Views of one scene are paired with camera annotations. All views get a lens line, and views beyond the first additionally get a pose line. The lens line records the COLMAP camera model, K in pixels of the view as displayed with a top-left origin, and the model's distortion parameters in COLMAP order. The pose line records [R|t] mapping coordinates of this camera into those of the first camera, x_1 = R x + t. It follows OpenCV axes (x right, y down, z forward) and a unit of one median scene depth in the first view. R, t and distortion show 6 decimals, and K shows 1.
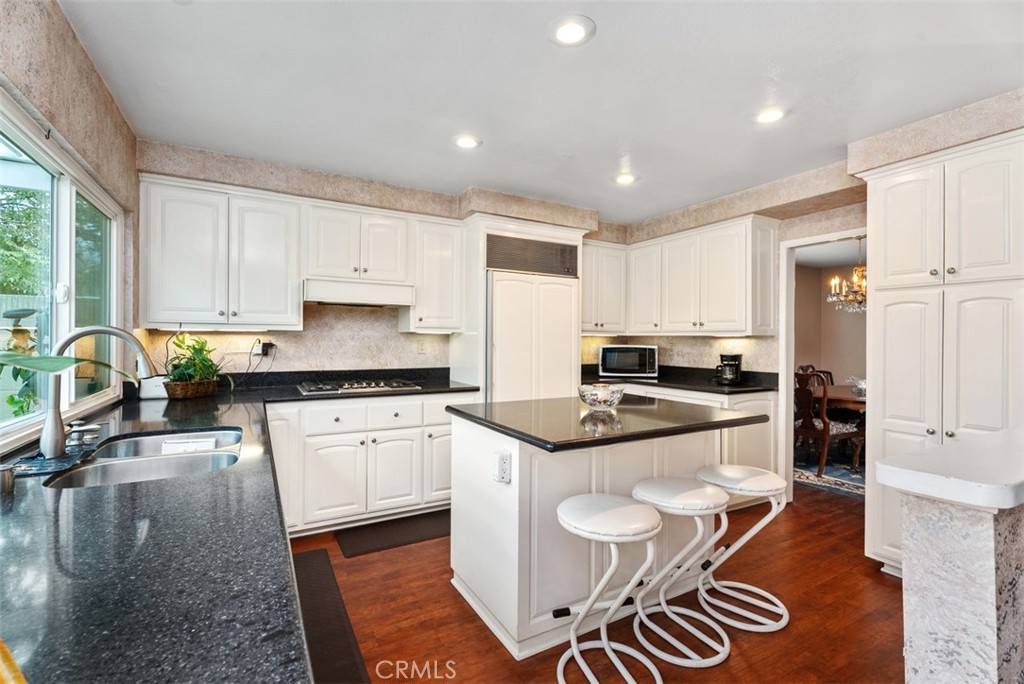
lens RADIAL K [[457.5, 0, 508.6], [0, 457.5, 339.0], [0, 0, 1]] dist [0.018684, 0.000648]
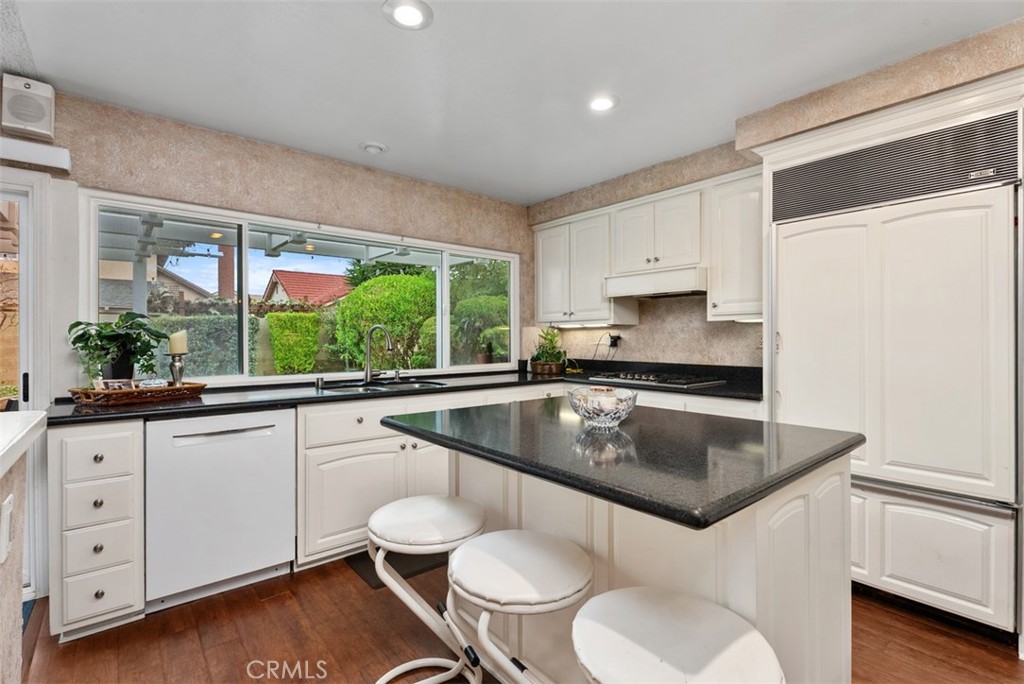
lens RADIAL K [[457.5, 0, 508.6], [0, 457.5, 339.0], [0, 0, 1]] dist [0.018684, 0.000648]
pose [[0.190178, -0.007342, -0.981722, 0.576332], [0.001640, 0.999973, -0.007161, 0.024197], [0.981748, -0.000248, 0.190184, 0.506523]]
